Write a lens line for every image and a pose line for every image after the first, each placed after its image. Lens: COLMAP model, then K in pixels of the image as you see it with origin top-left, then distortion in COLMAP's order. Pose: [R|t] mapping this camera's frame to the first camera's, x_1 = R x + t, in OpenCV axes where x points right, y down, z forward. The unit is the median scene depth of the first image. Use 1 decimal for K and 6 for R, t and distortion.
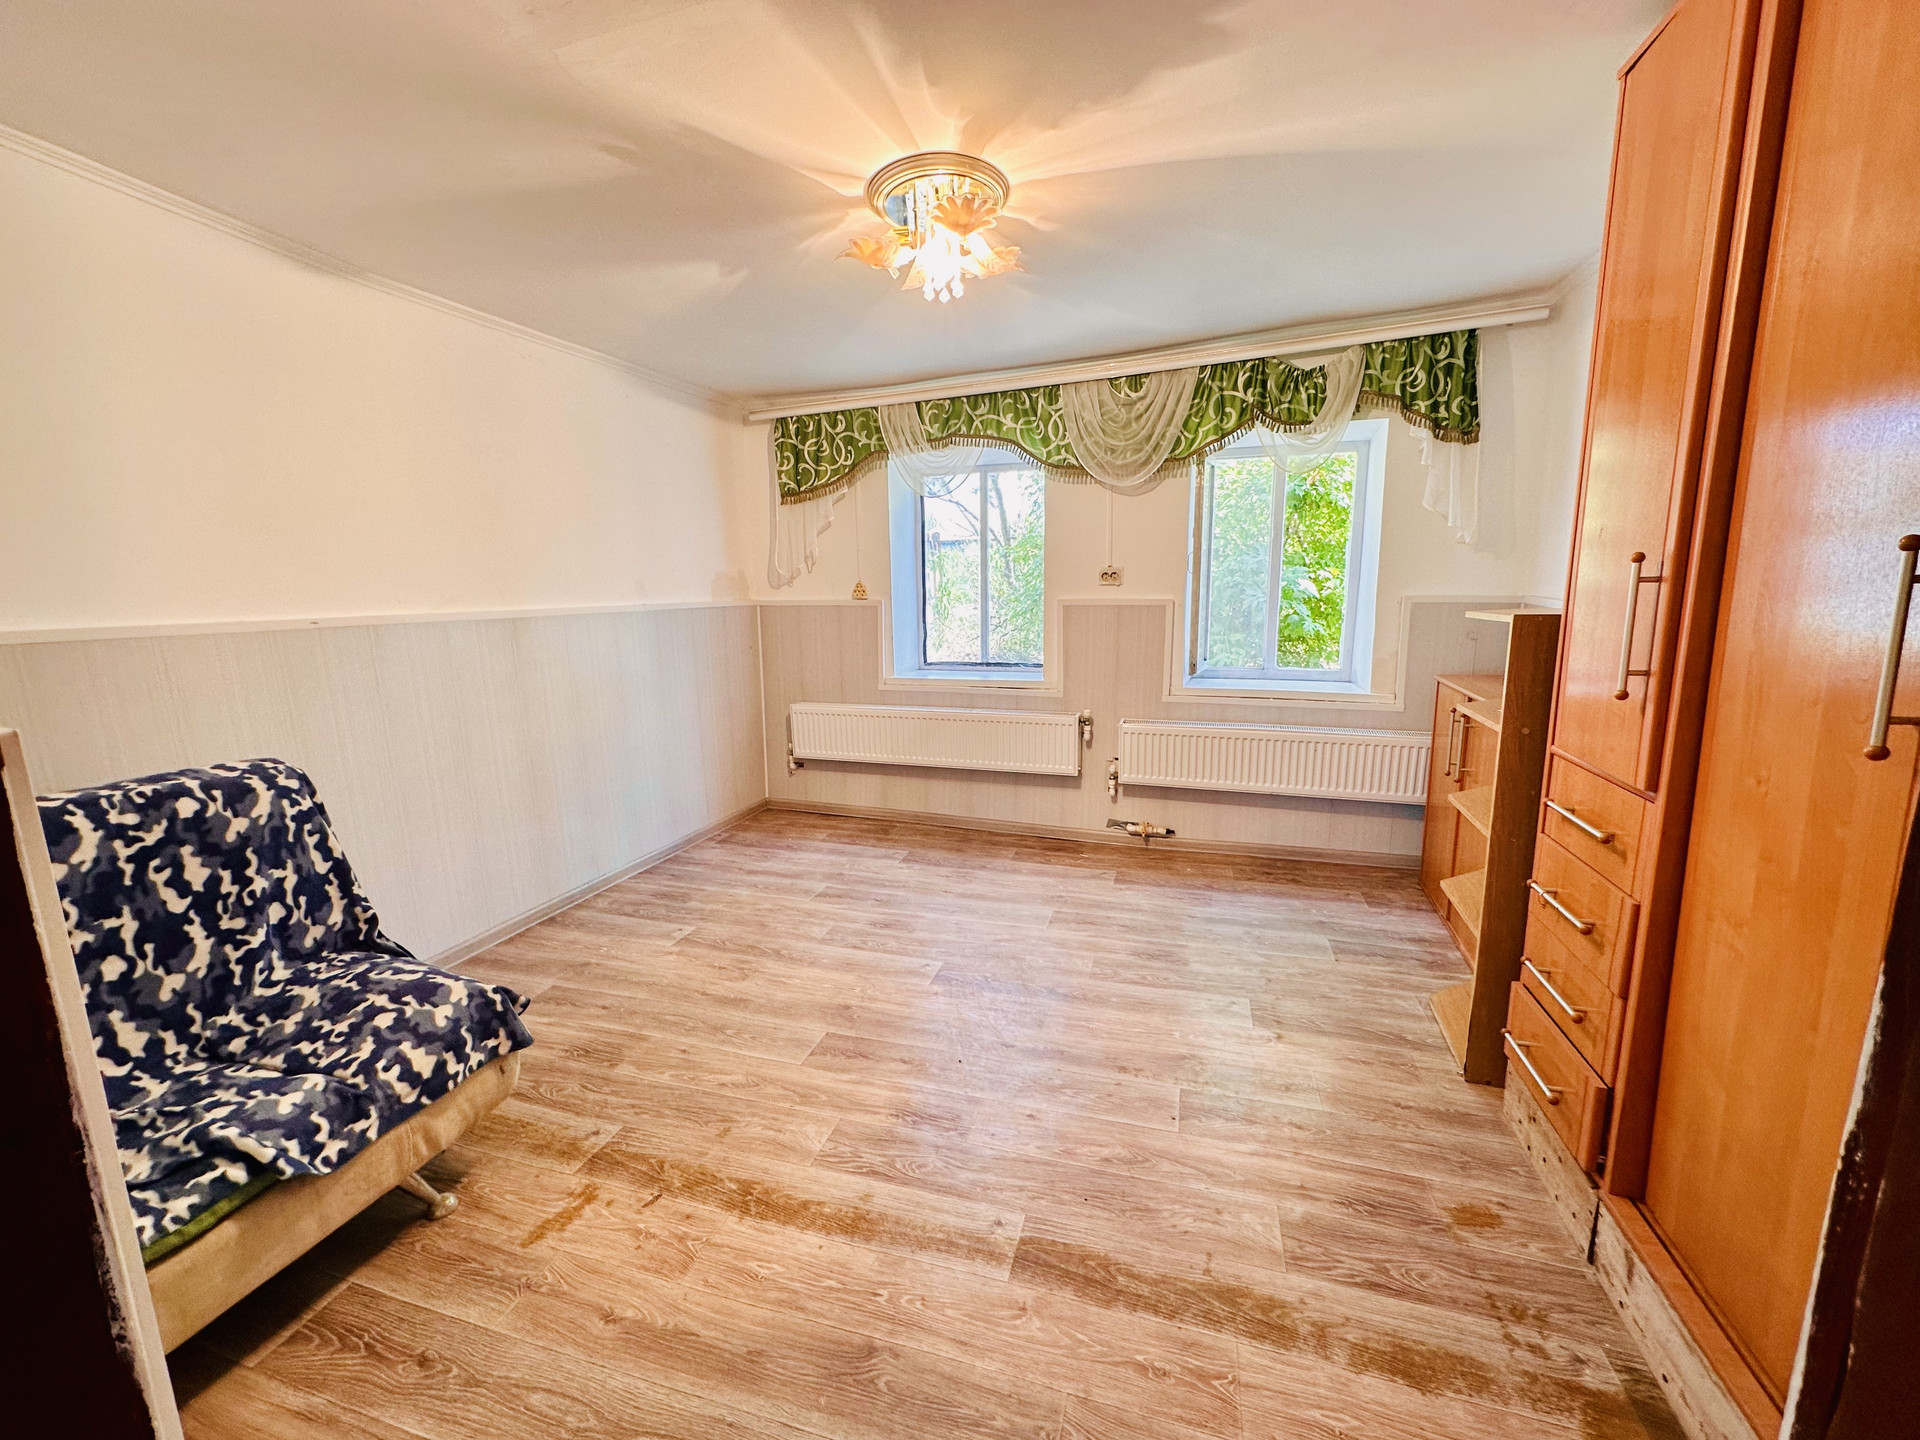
lens RADIAL K [[768.3, 0, 960.0], [0, 768.3, 720.0], [0, 0, 1]] dist [0.002351, 0.000129]
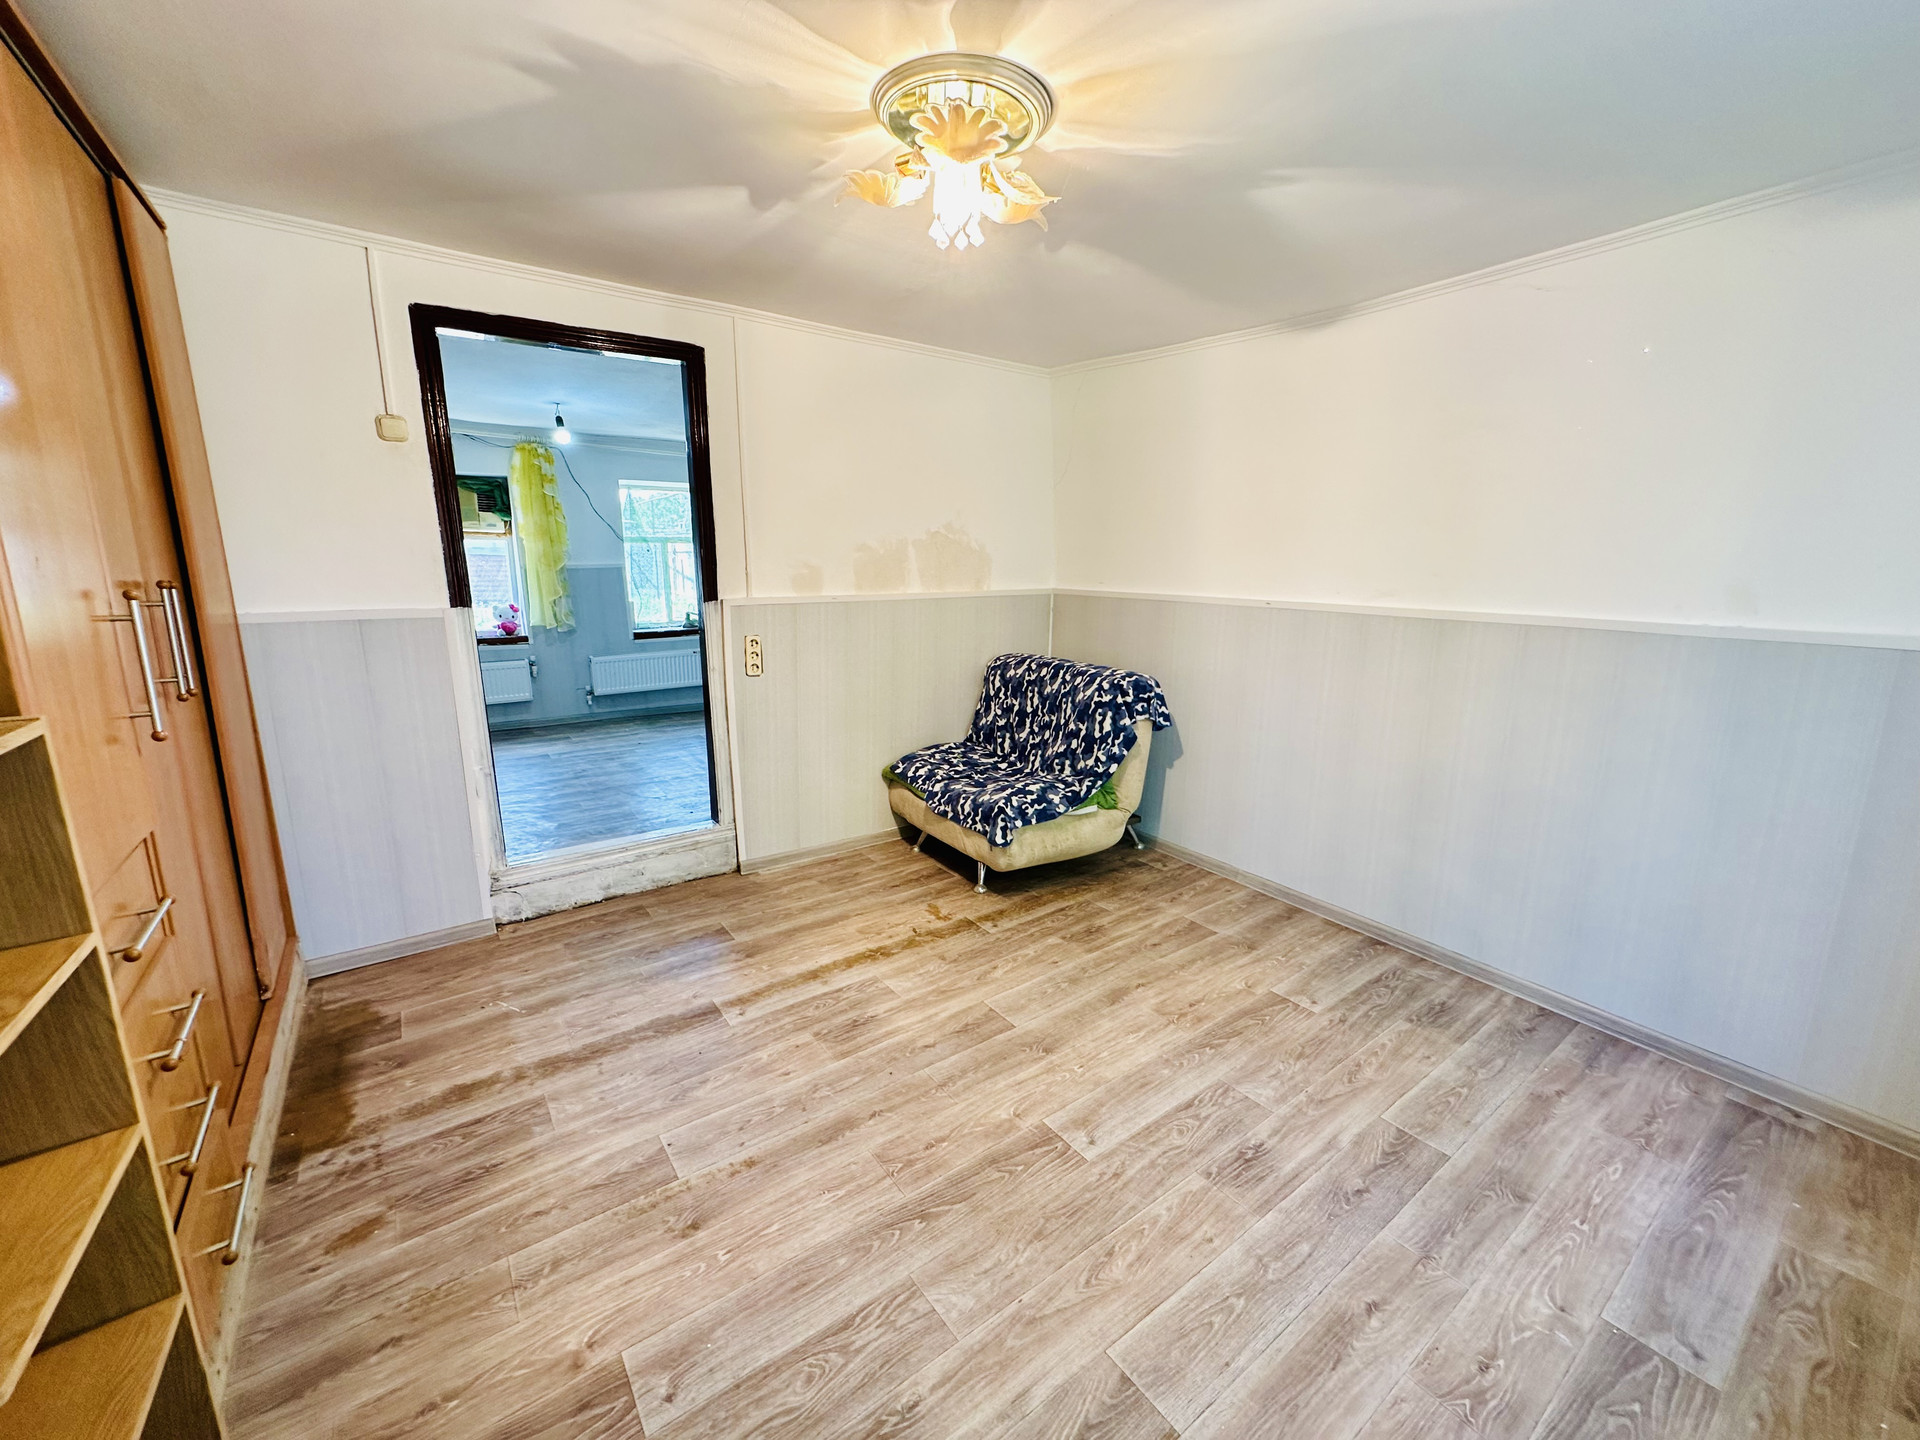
lens RADIAL K [[766.1, 0, 957.8], [0, 766.1, 722.0], [0, 0, 1]] dist [-0.000423, -0.000045]
pose [[-0.606328, 0.180497, -0.774459, 0.699417], [-0.135778, 0.936100, 0.324471, -0.348351], [0.783537, 0.301891, -0.543075, 1.620463]]
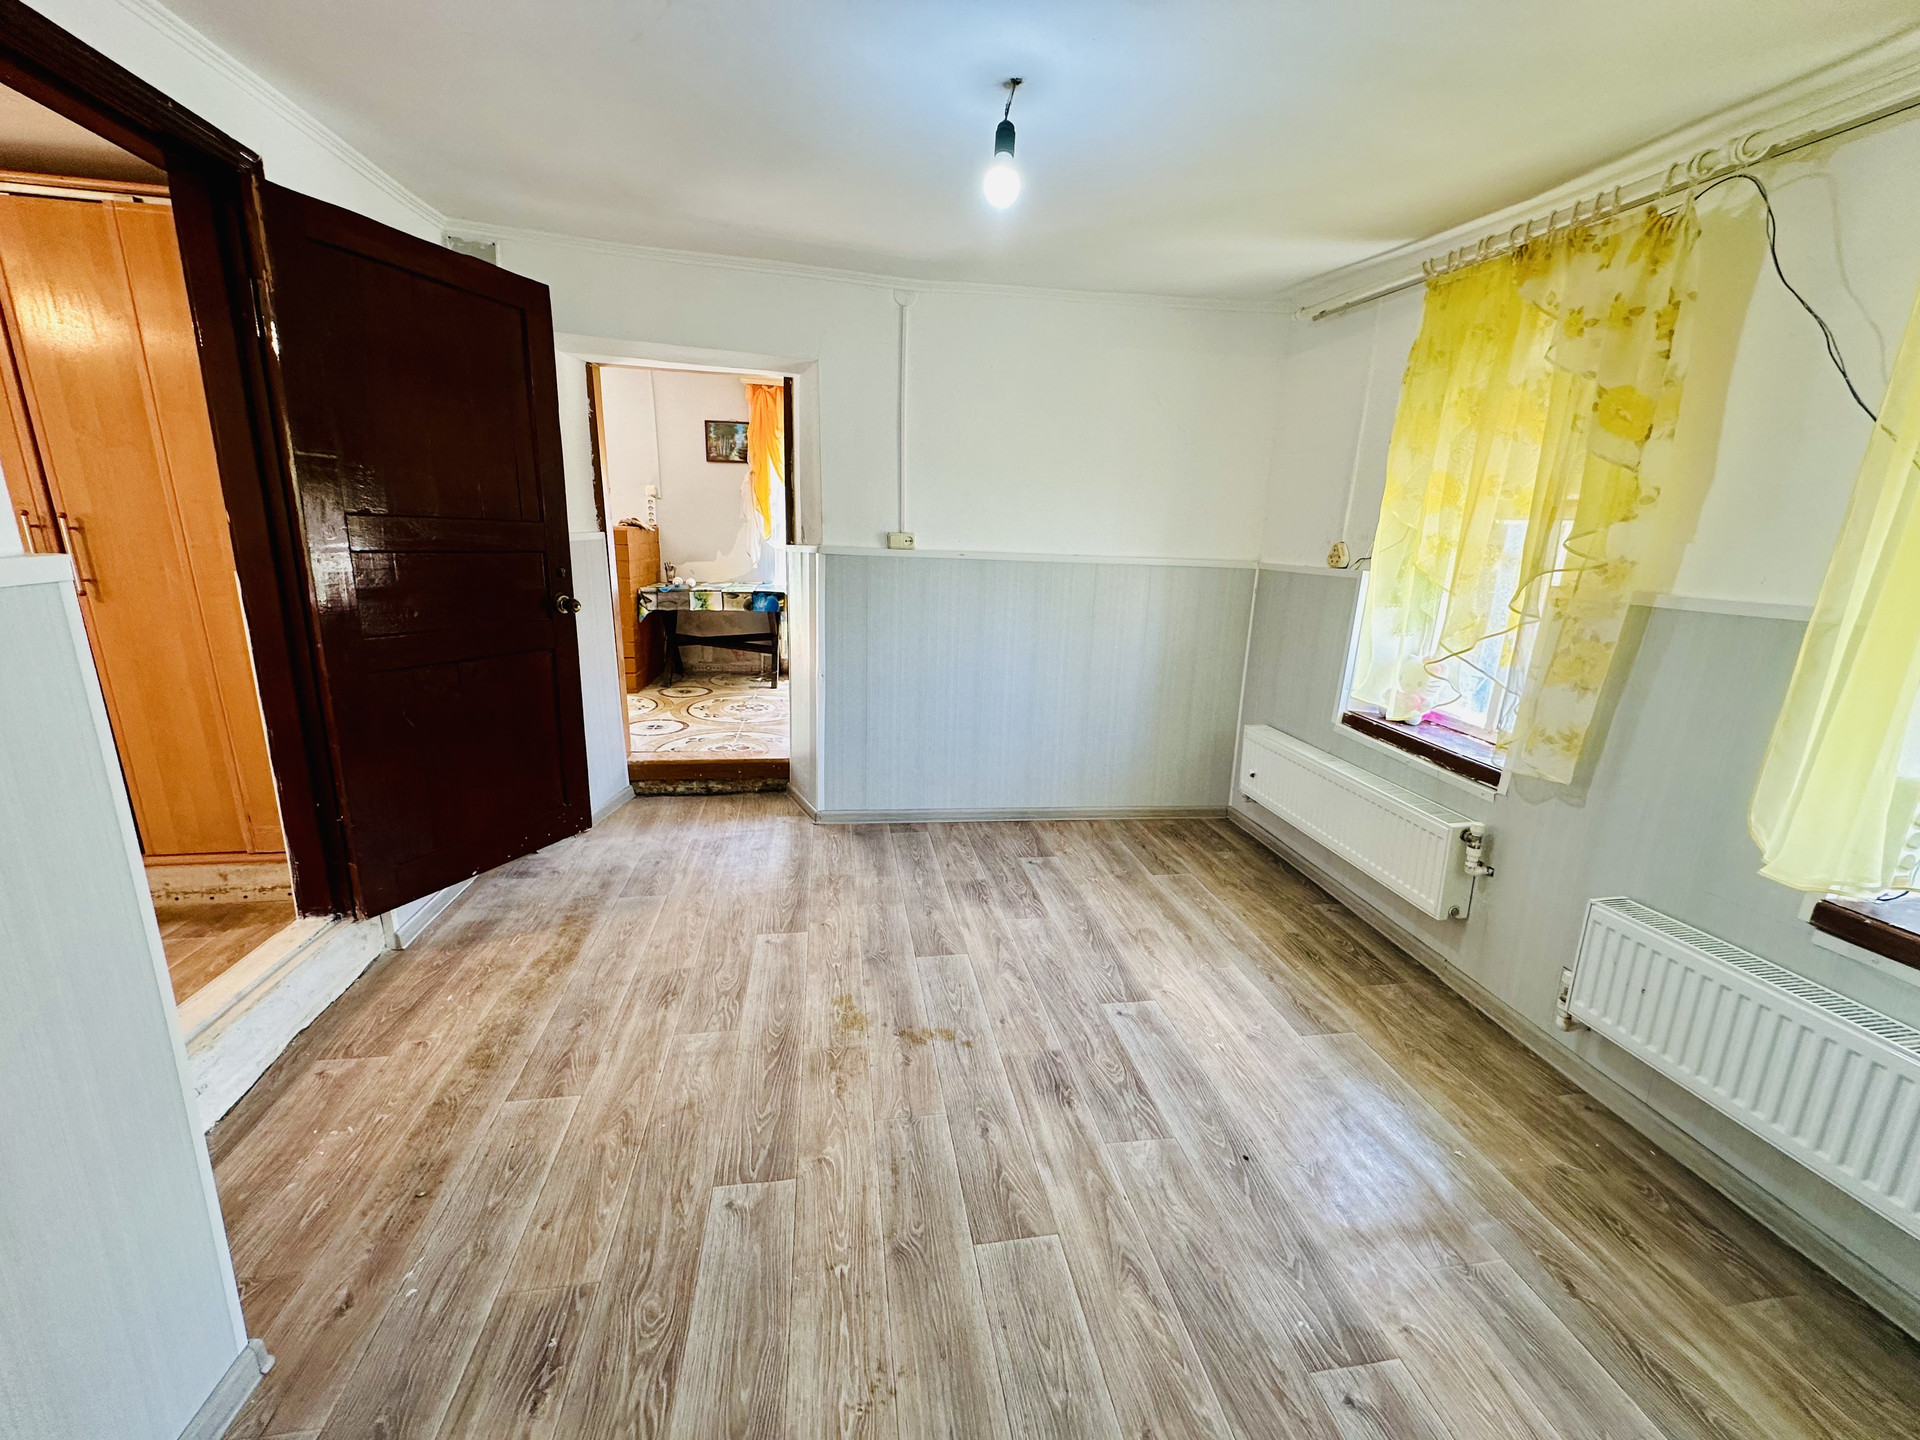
lens RADIAL K [[766.1, 0, 957.8], [0, 766.1, 722.0], [0, 0, 1]] dist [-0.000423, -0.000045]
pose [[-0.437687, -0.223265, 0.870967, -1.234315], [0.129352, 0.942968, 0.306725, -0.256838], [-0.889774, 0.246911, -0.383845, 1.505050]]
